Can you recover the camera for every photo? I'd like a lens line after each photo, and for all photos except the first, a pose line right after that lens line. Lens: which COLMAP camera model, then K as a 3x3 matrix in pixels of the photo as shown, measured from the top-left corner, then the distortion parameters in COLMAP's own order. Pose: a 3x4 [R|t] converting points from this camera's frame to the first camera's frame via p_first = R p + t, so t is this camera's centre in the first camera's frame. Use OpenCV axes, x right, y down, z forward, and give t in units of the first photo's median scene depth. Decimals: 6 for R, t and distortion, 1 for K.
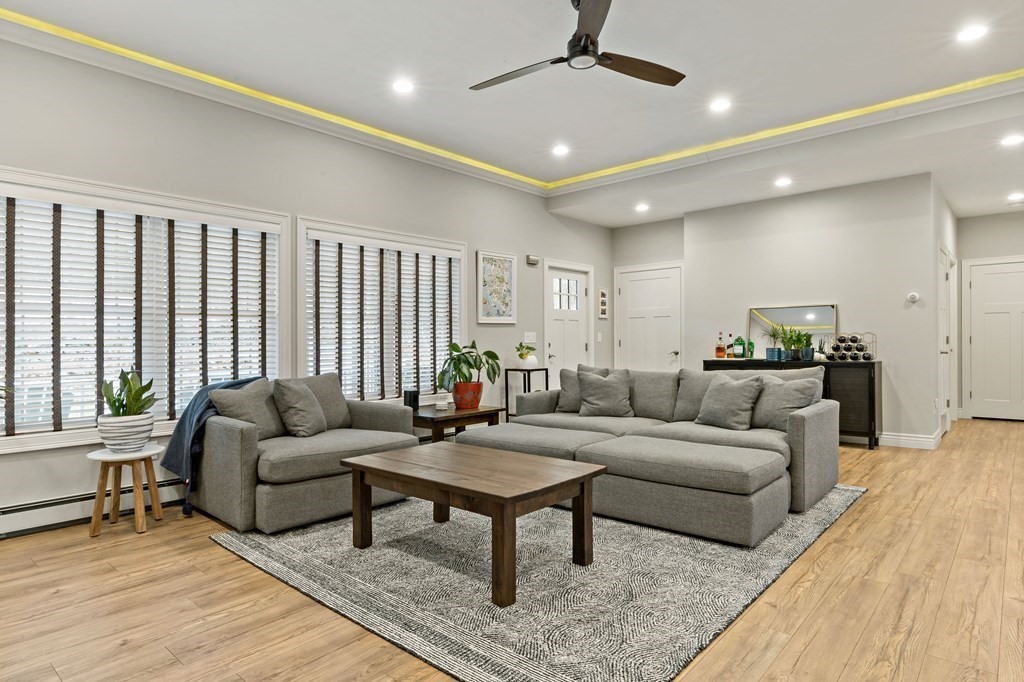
lens RADIAL K [[582.5, 0, 482.6], [0, 582.5, 342.2], [0, 0, 1]] dist [-0.000509, 0.001671]
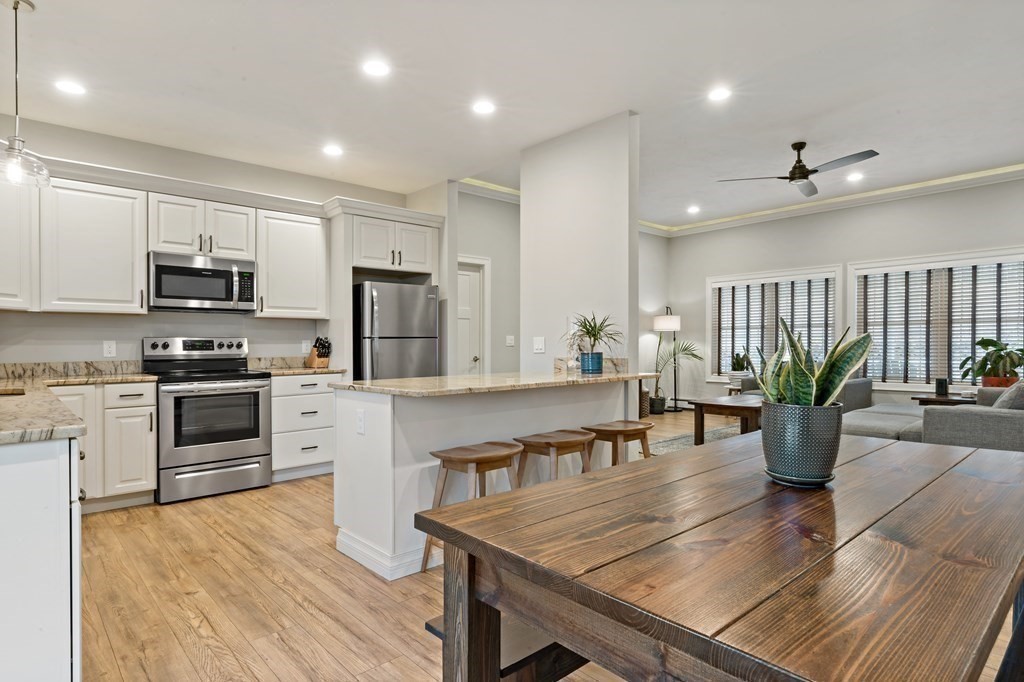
lens RADIAL K [[575.1, 0, 536.9], [0, 575.1, 341.1], [0, 0, 1]] dist [0.016251, 0.000320]
pose [[-0.076955, 0.004928, -0.997022, 1.077874], [0.006664, 0.999968, 0.004428, -0.010344], [0.997012, -0.006303, -0.076985, 0.201327]]
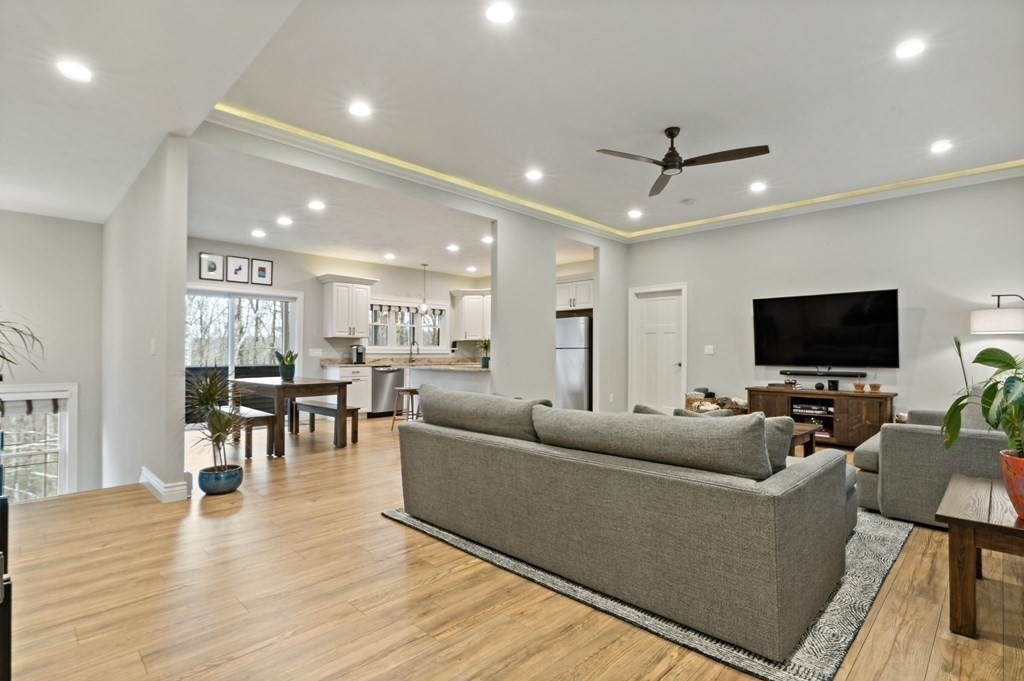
lens RADIAL K [[500.0, 0, 492.1], [0, 500.0, 345.9], [0, 0, 1]] dist [-0.009599, 0.000114]
pose [[-0.996299, 0.007285, 0.085647, 0.286578], [0.006235, 0.999902, -0.012515, -0.003839], [-0.085729, -0.011935, -0.996247, 1.314625]]
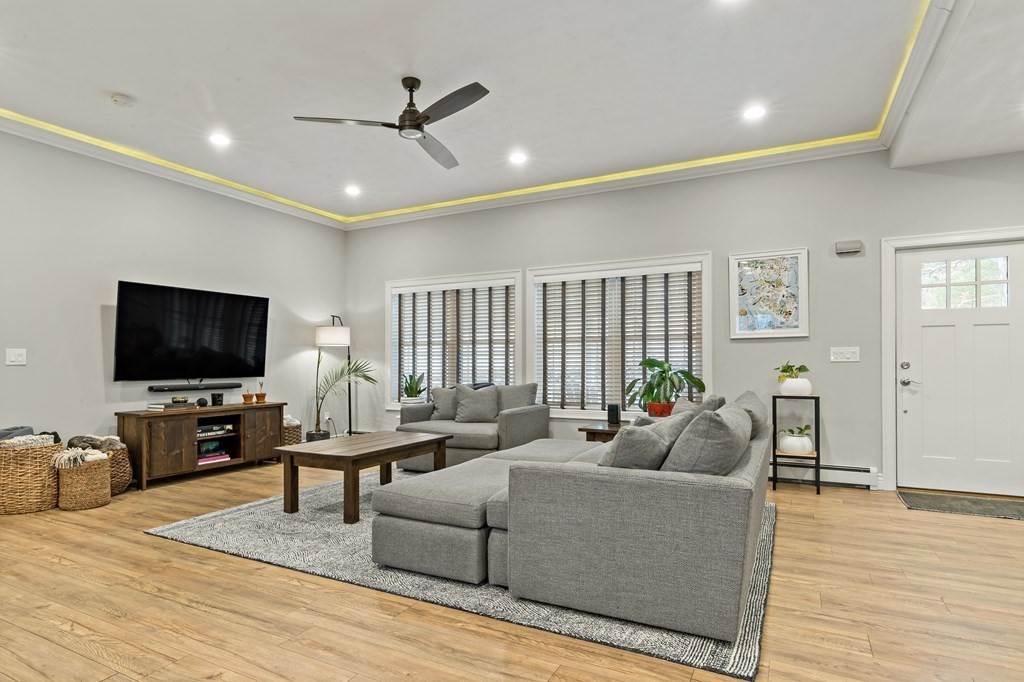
lens RADIAL K [[561.6, 0, 527.5], [0, 561.6, 355.1], [0, 0, 1]] dist [0.007563, 0.002428]
pose [[0.263337, -0.003209, -0.964698, 0.765147], [-0.000988, 0.999993, -0.003596, -0.006223], [0.964703, 0.001900, 0.263332, 0.512877]]
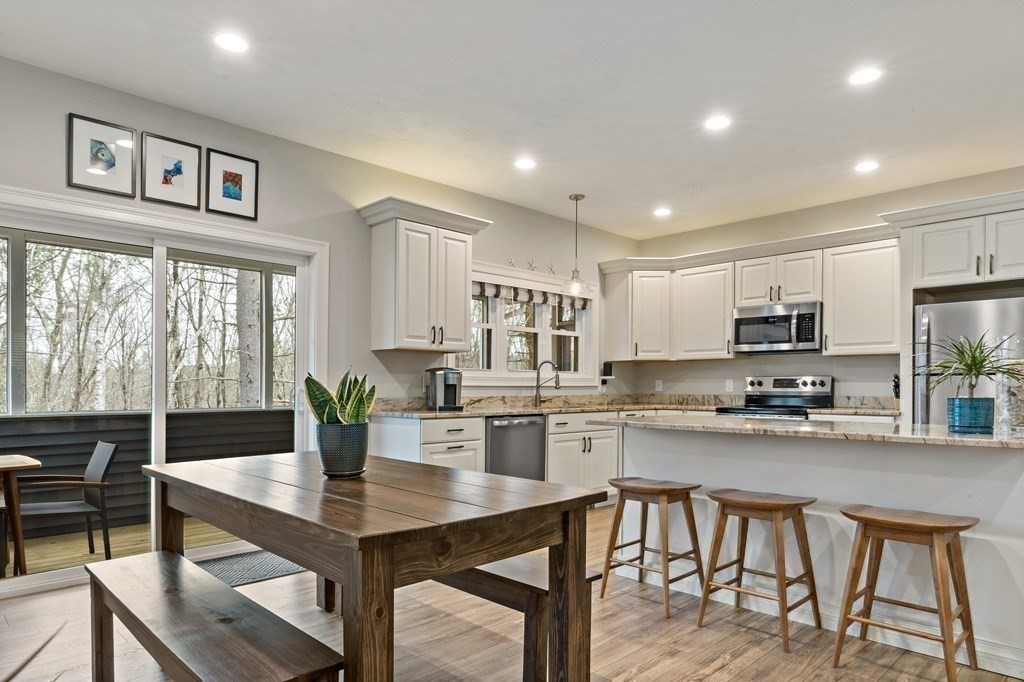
lens RADIAL K [[602.4, 0, 489.4], [0, 602.4, 393.3], [0, 0, 1]] dist [0.005614, 0.000474]
pose [[-0.997213, 0.005341, 0.074412, 0.702674], [0.006349, 0.999891, 0.013310, -0.003988], [-0.074333, 0.013745, -0.997139, 0.650967]]
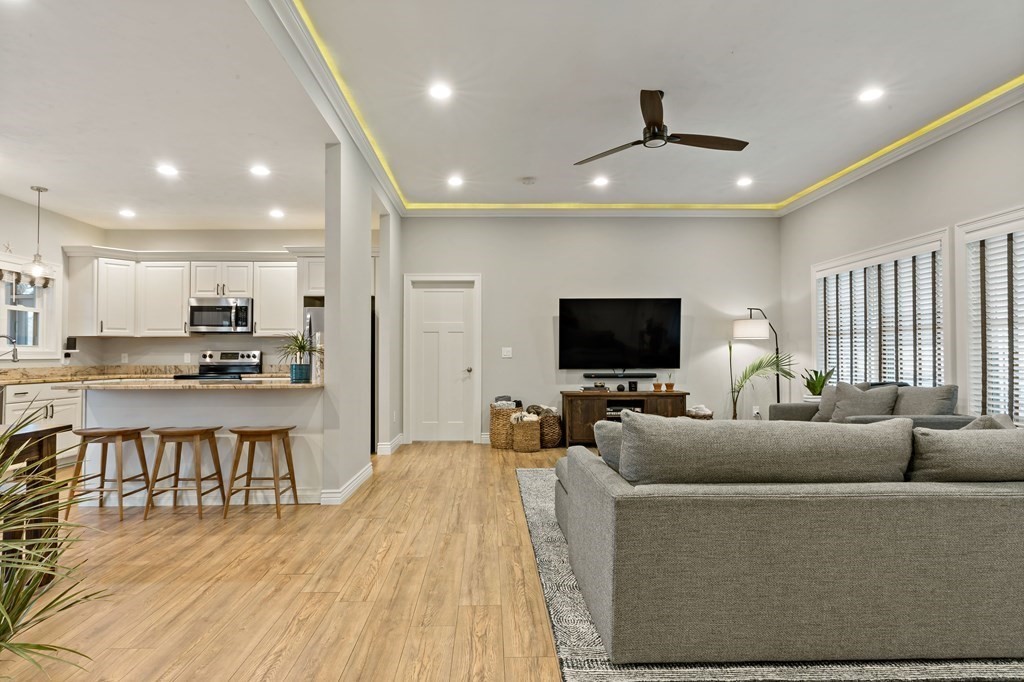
lens RADIAL K [[582.5, 0, 482.6], [0, 582.5, 342.2], [0, 0, 1]] dist [-0.000509, 0.001671]
pose [[-0.741012, -0.005266, -0.671471, 0.741305], [0.008955, 0.999803, -0.017723, -0.006489], [0.671432, -0.019146, -0.740819, 0.947946]]
